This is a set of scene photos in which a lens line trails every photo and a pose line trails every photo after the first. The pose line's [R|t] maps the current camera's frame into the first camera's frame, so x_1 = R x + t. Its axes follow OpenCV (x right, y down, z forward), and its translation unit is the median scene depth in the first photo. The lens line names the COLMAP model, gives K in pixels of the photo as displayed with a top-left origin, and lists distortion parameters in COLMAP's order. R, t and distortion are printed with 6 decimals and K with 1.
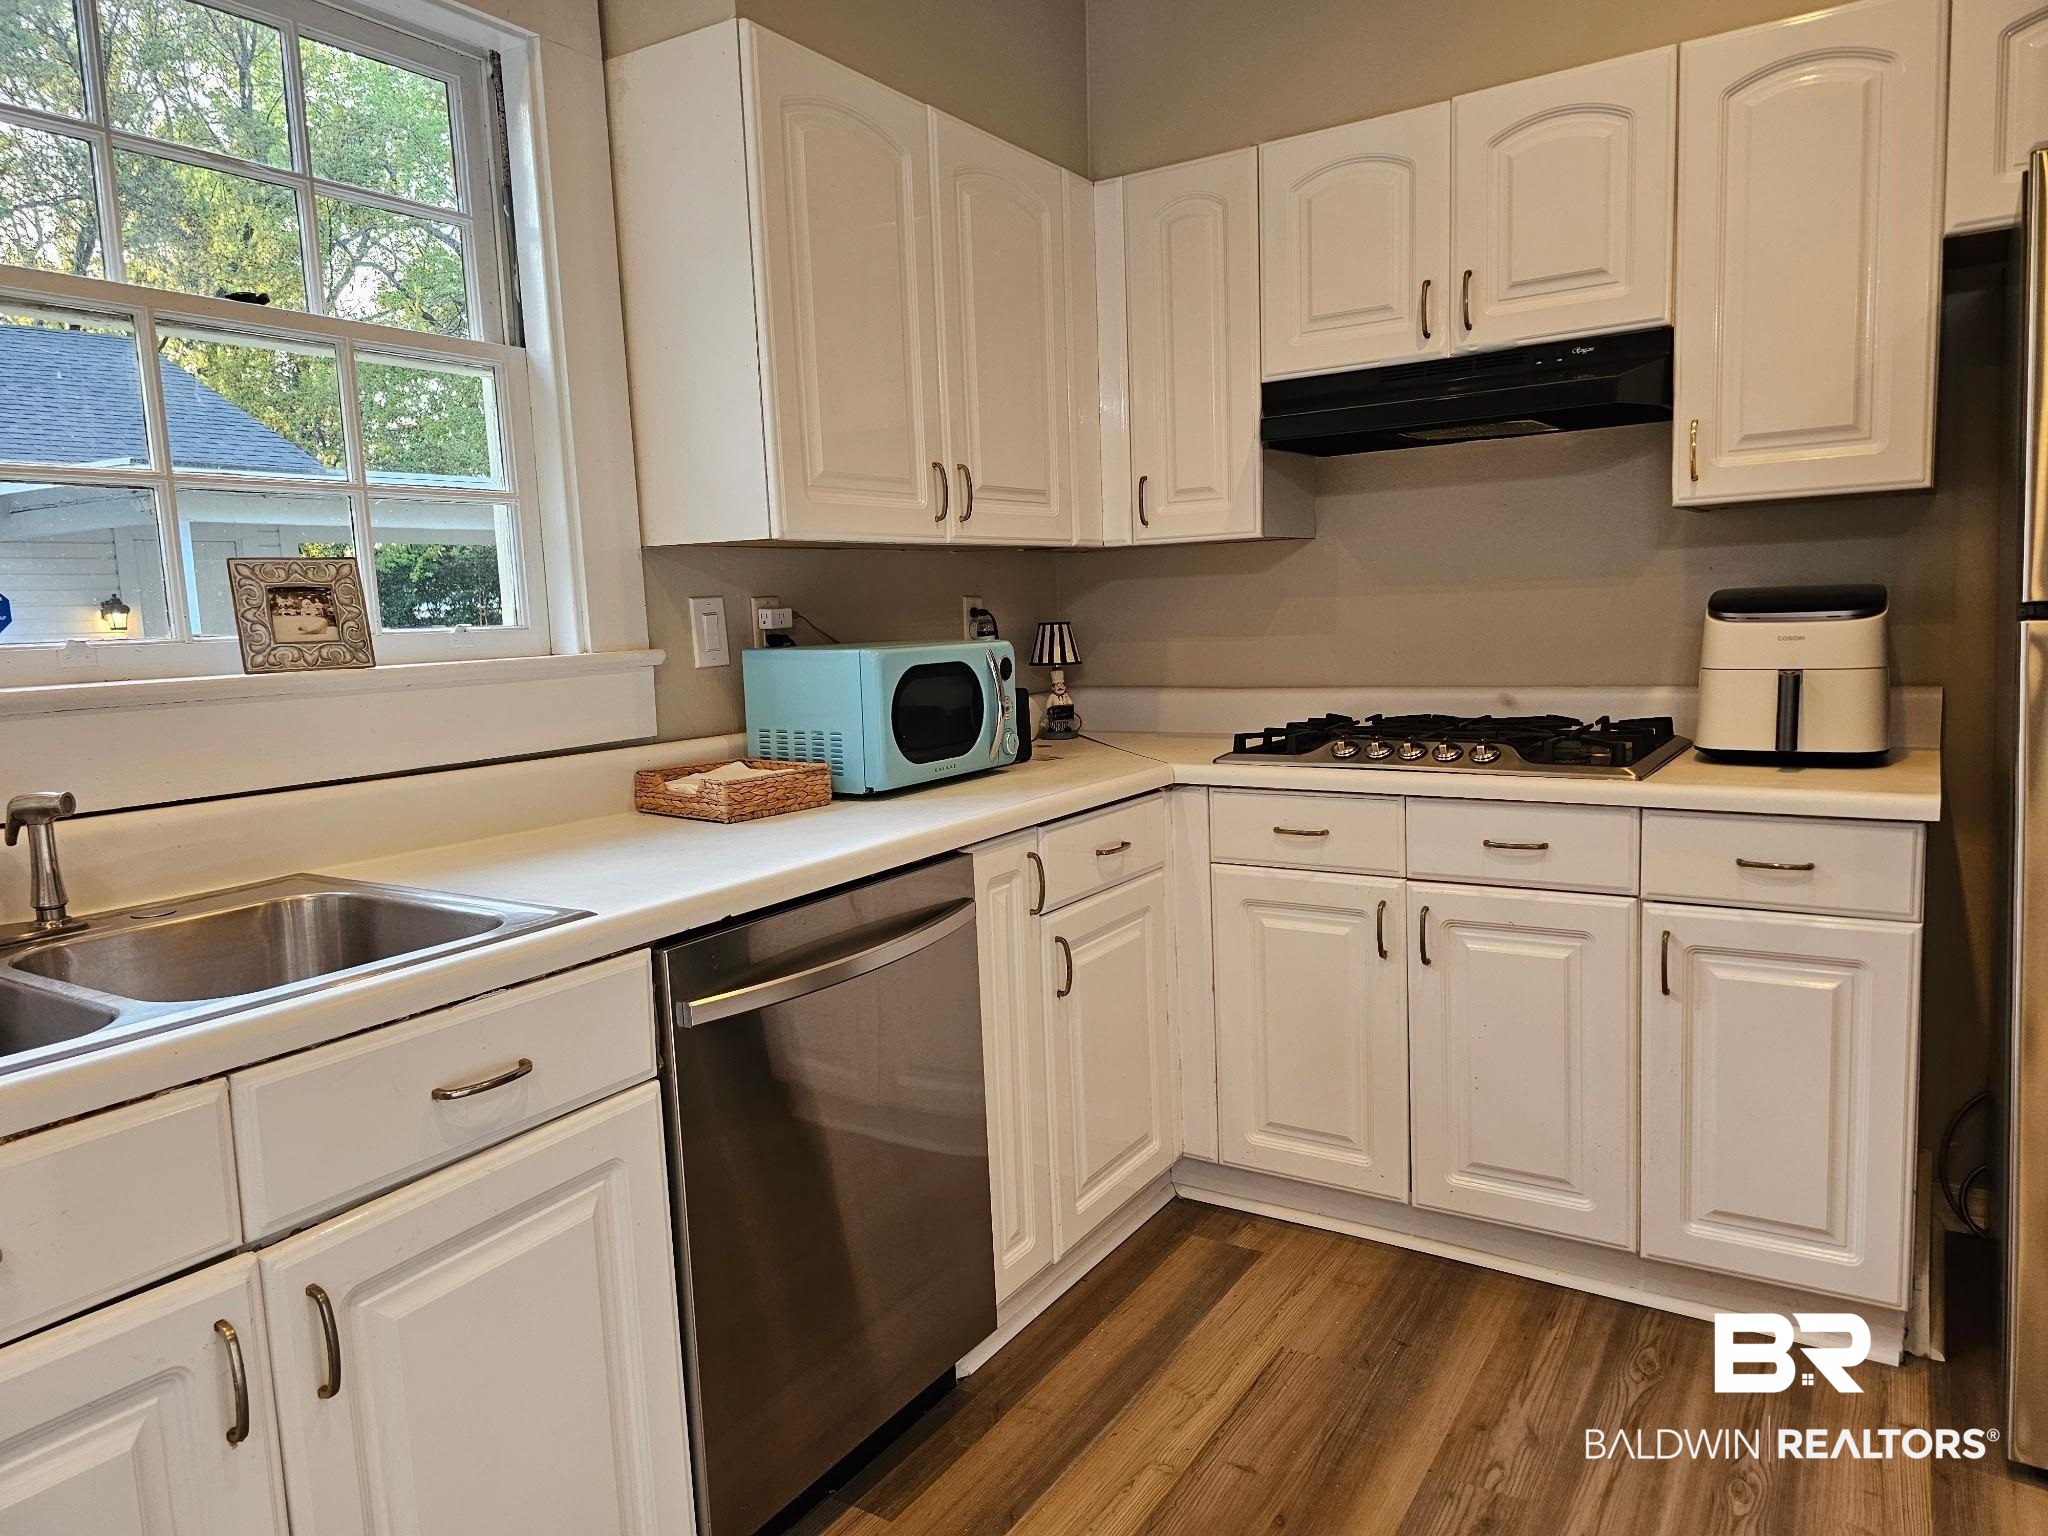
lens RADIAL K [[1382.5, 0, 1041.3], [0, 1382.5, 774.9], [0, 0, 1]] dist [0.066742, -0.058626]
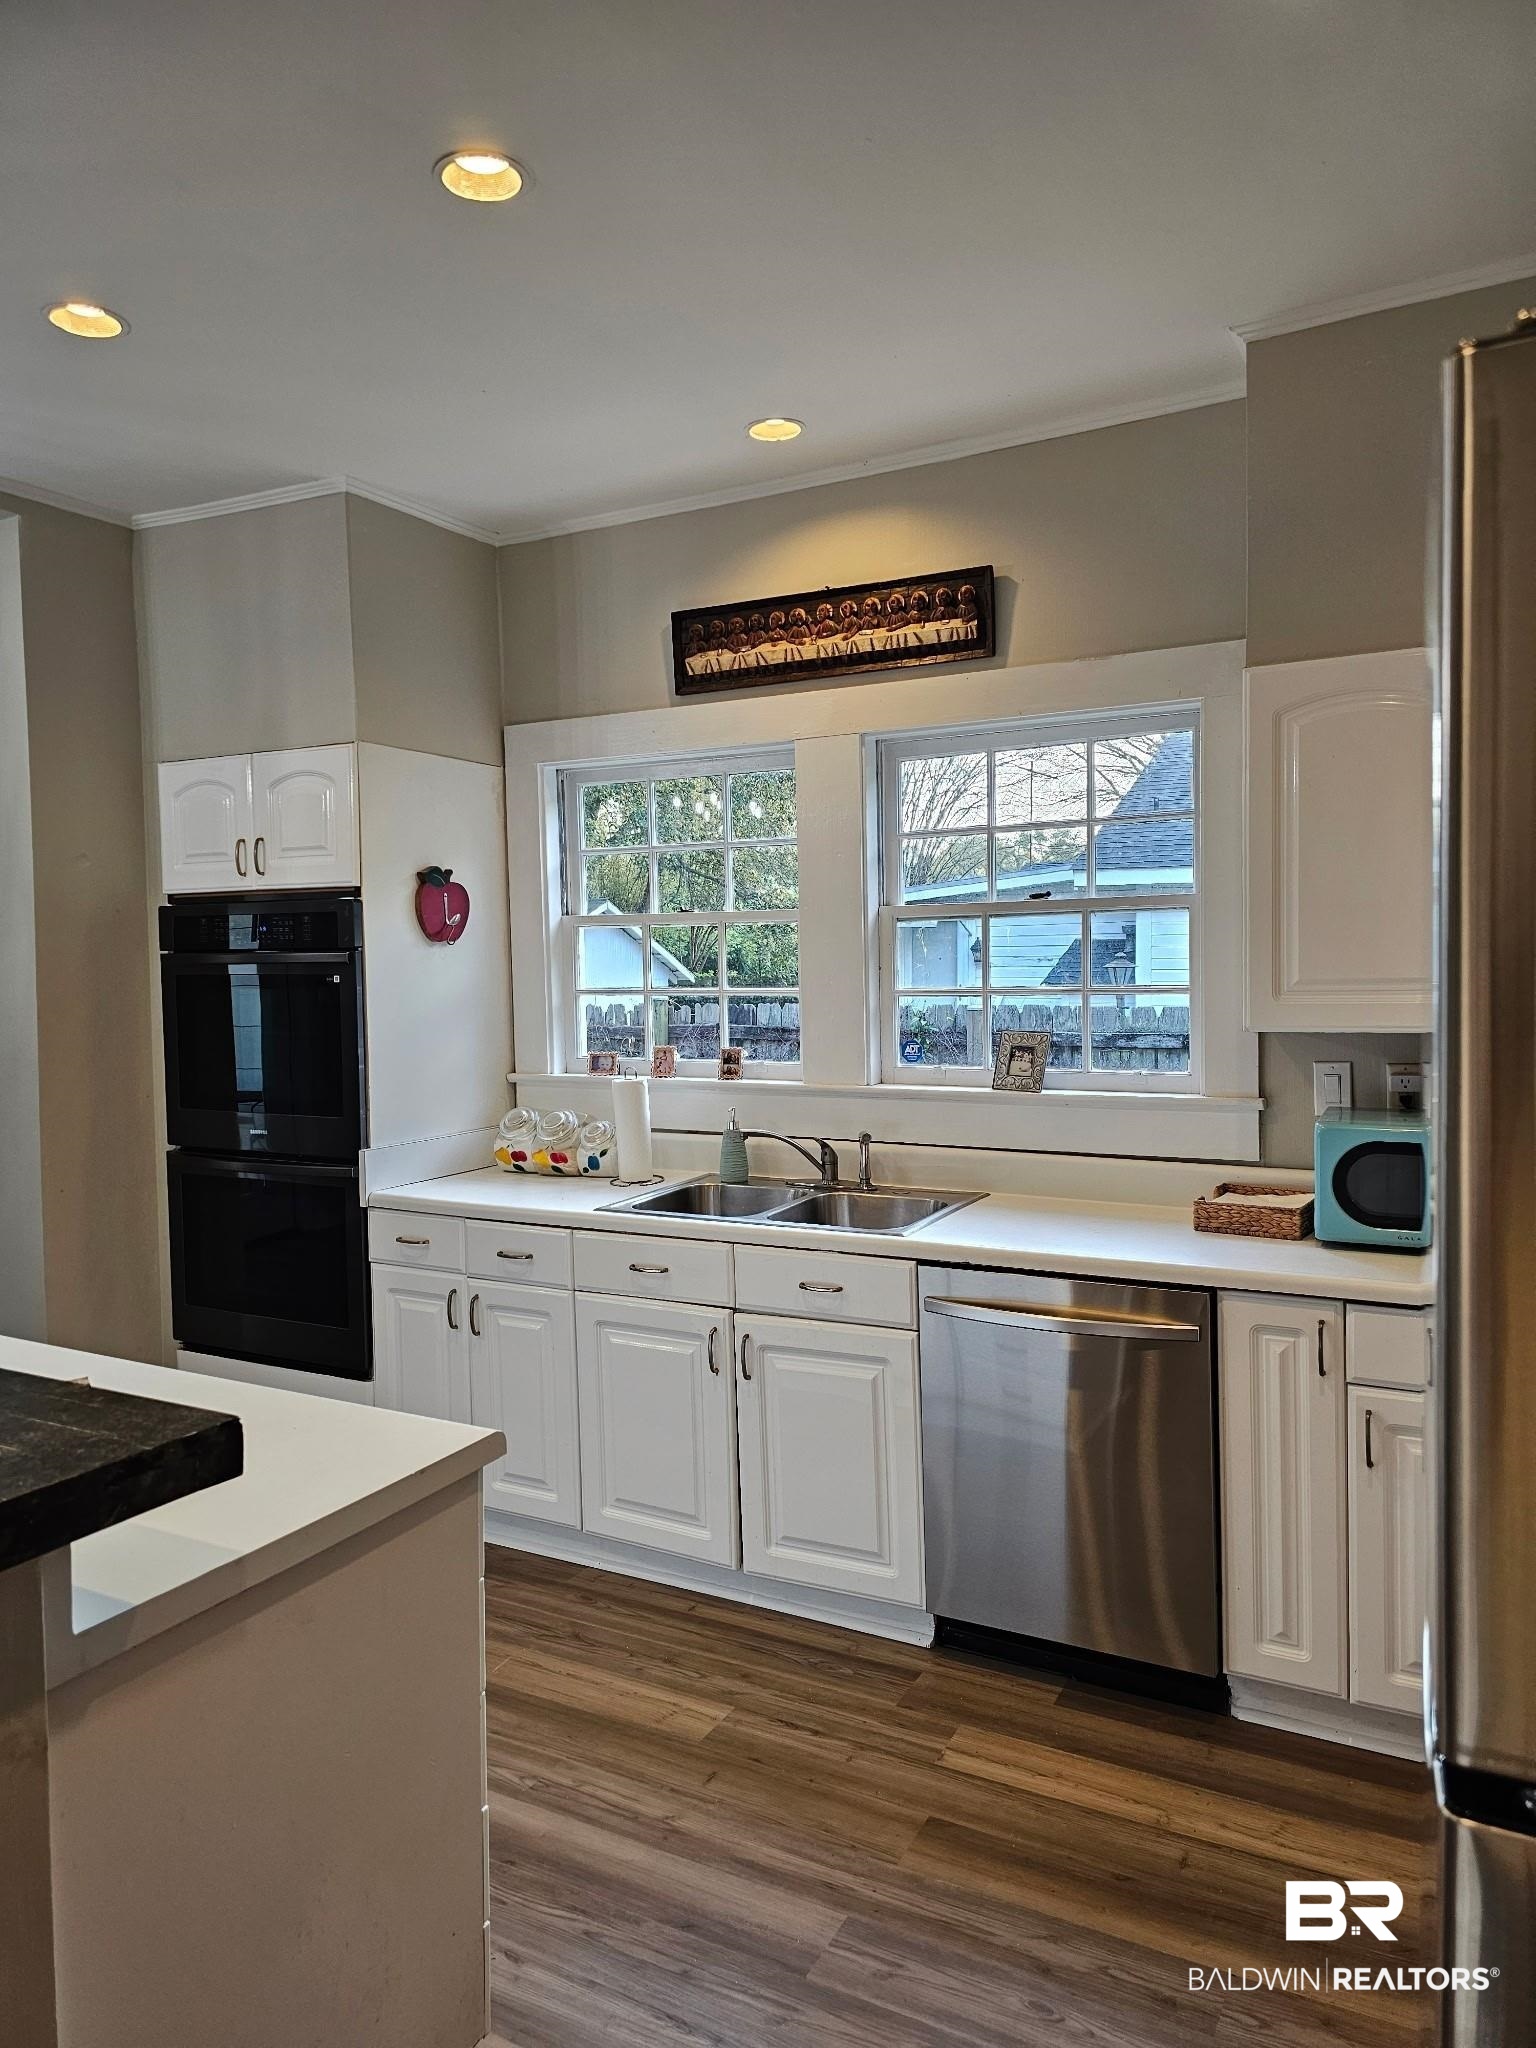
lens RADIAL K [[1382.5, 0, 786.0], [0, 1382.5, 1021.9], [0, 0, 1]] dist [0.066742, -0.058626]
pose [[0.059095, 0.082169, -0.994865, 1.027423], [-0.108708, 0.991209, 0.075410, -0.212793], [0.992316, 0.103693, 0.067508, 0.425595]]
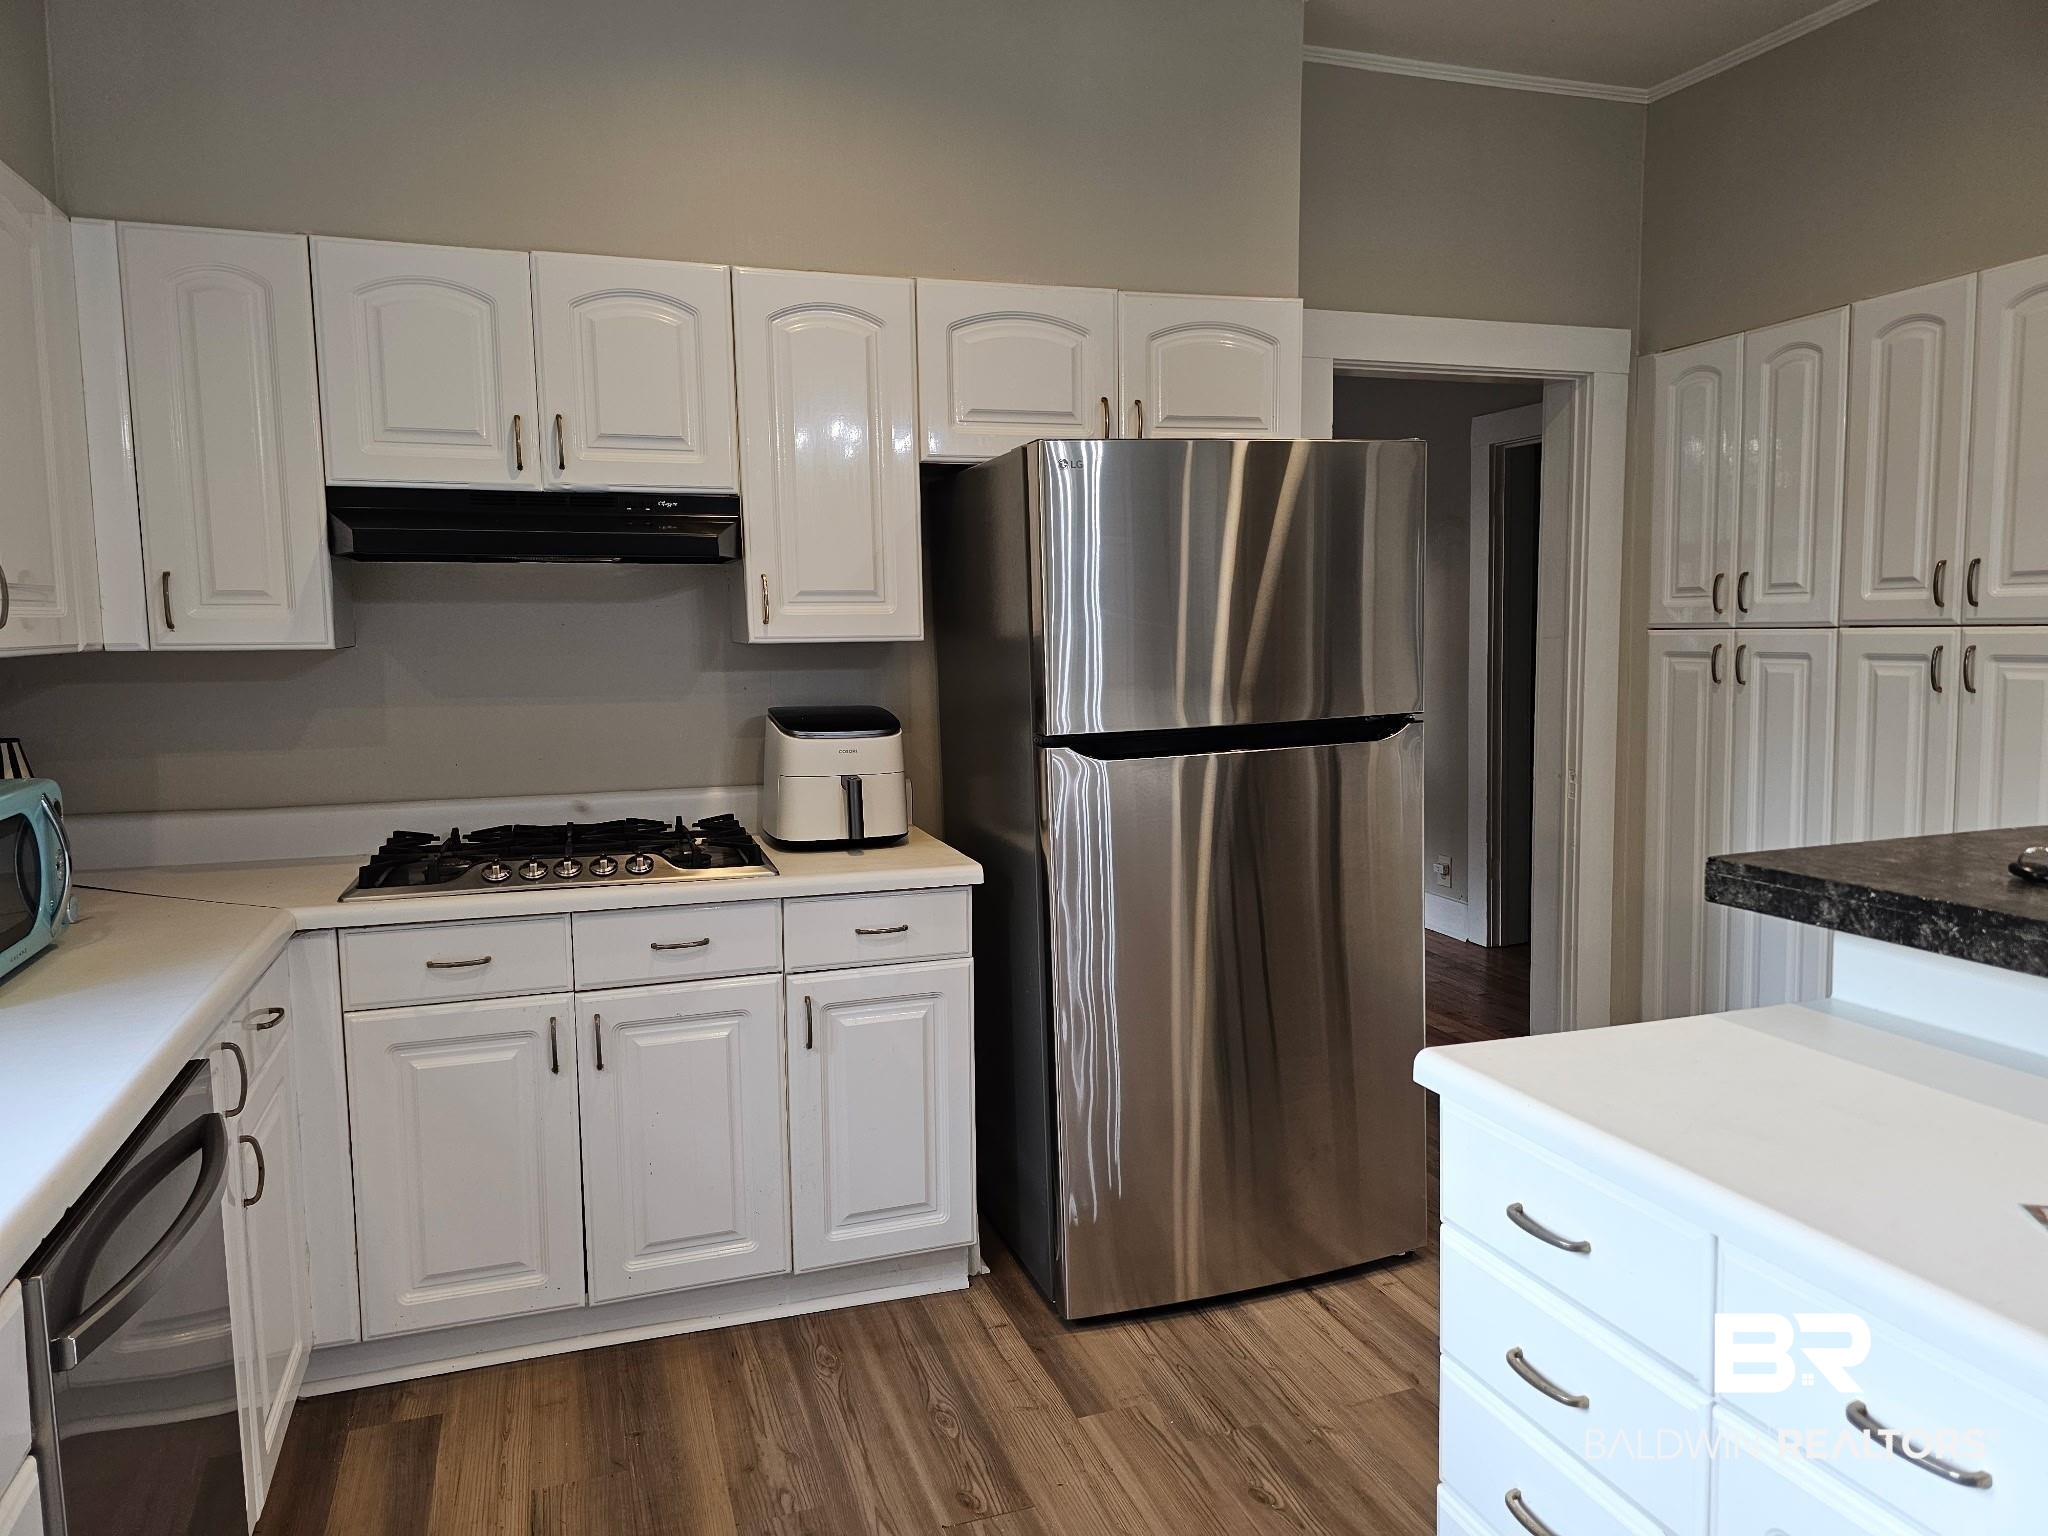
lens RADIAL K [[1382.5, 0, 1038.5], [0, 1382.5, 765.3], [0, 0, 1]] dist [0.066742, -0.058626]
pose [[0.625828, -0.047219, 0.778531, -0.333144], [0.081679, 0.996645, -0.005210, -0.061561], [-0.775673, 0.066850, 0.627585, 0.066452]]
